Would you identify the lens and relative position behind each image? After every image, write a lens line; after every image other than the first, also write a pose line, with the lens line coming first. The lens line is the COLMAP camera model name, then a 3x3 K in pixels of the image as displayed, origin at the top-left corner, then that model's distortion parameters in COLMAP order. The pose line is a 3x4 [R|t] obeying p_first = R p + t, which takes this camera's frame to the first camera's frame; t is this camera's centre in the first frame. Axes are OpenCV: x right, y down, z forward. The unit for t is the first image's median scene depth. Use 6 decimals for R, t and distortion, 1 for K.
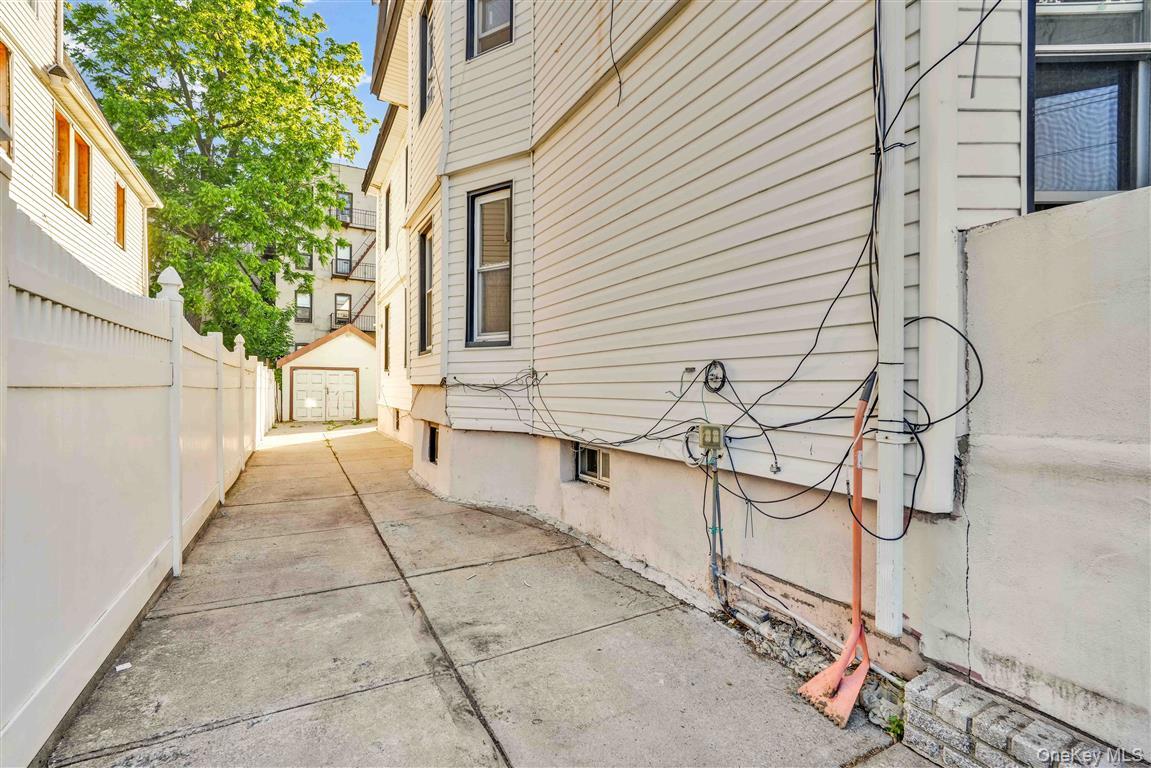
lens RADIAL K [[516.1, 0, 582.6], [0, 516.1, 383.4], [0, 0, 1]] dist [-0.001432, 0.000294]
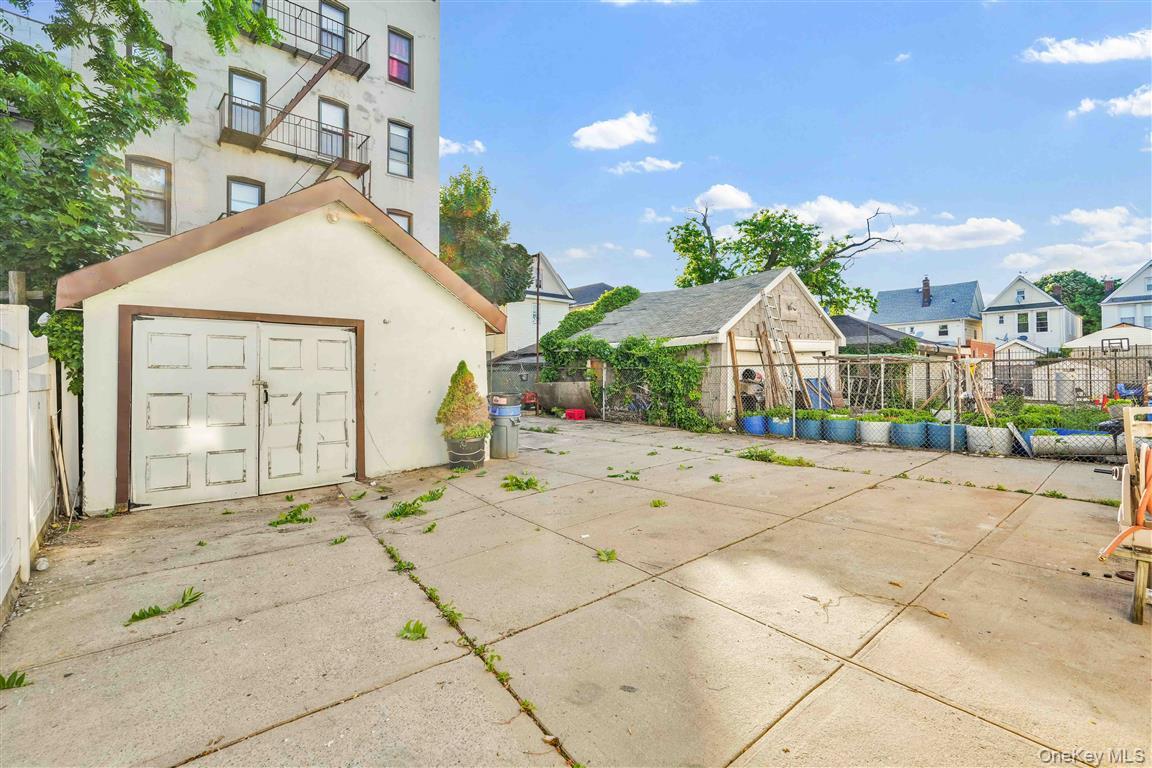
lens RADIAL K [[522.1, 0, 579.1], [0, 522.1, 366.3], [0, 0, 1]] dist [0.003187, 0.000580]
pose [[0.976537, -0.004930, 0.215293, -0.375354], [0.007302, 0.999921, -0.010221, 0.003351], [-0.215226, 0.011553, 0.976496, 0.654033]]
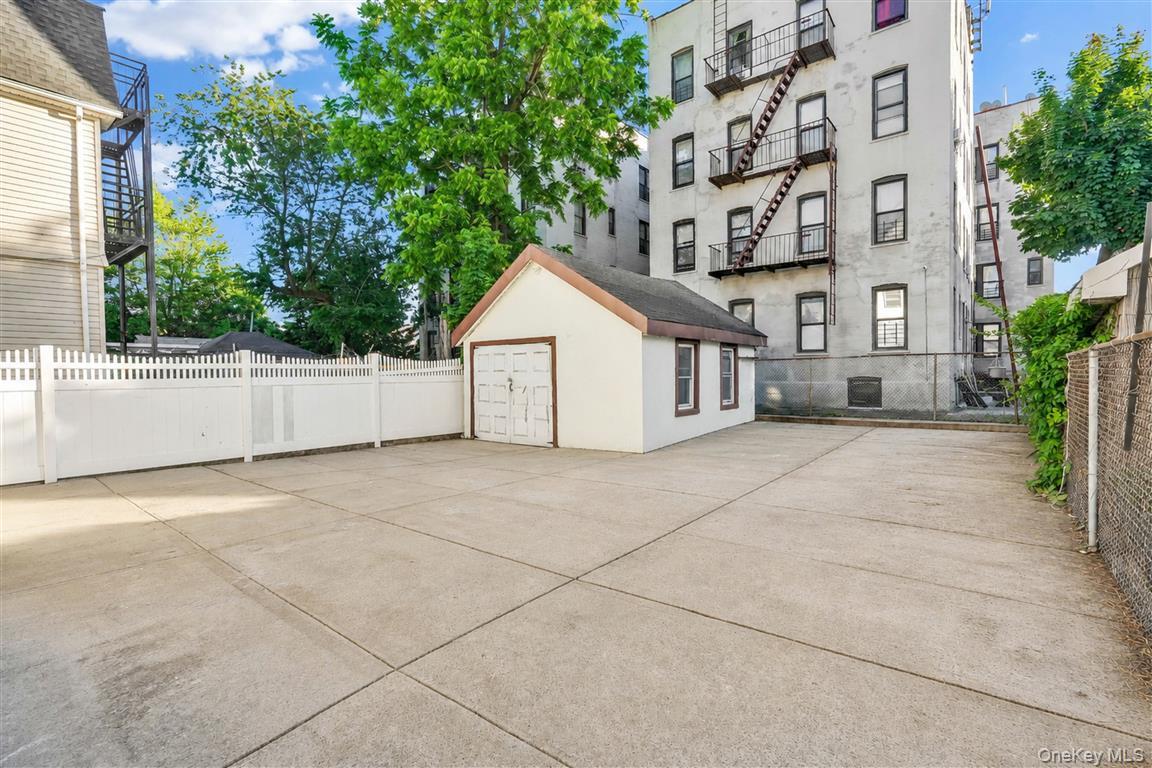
lens RADIAL K [[524.7, 0, 576.0], [0, 524.7, 384.0], [0, 0, 1]] dist [-0.000026, 0.000017]
pose [[0.373223, 0.009386, -0.927694, 0.012457], [0.019069, 0.999660, 0.017786, 0.004879], [0.927546, -0.024328, 0.372917, 0.849865]]
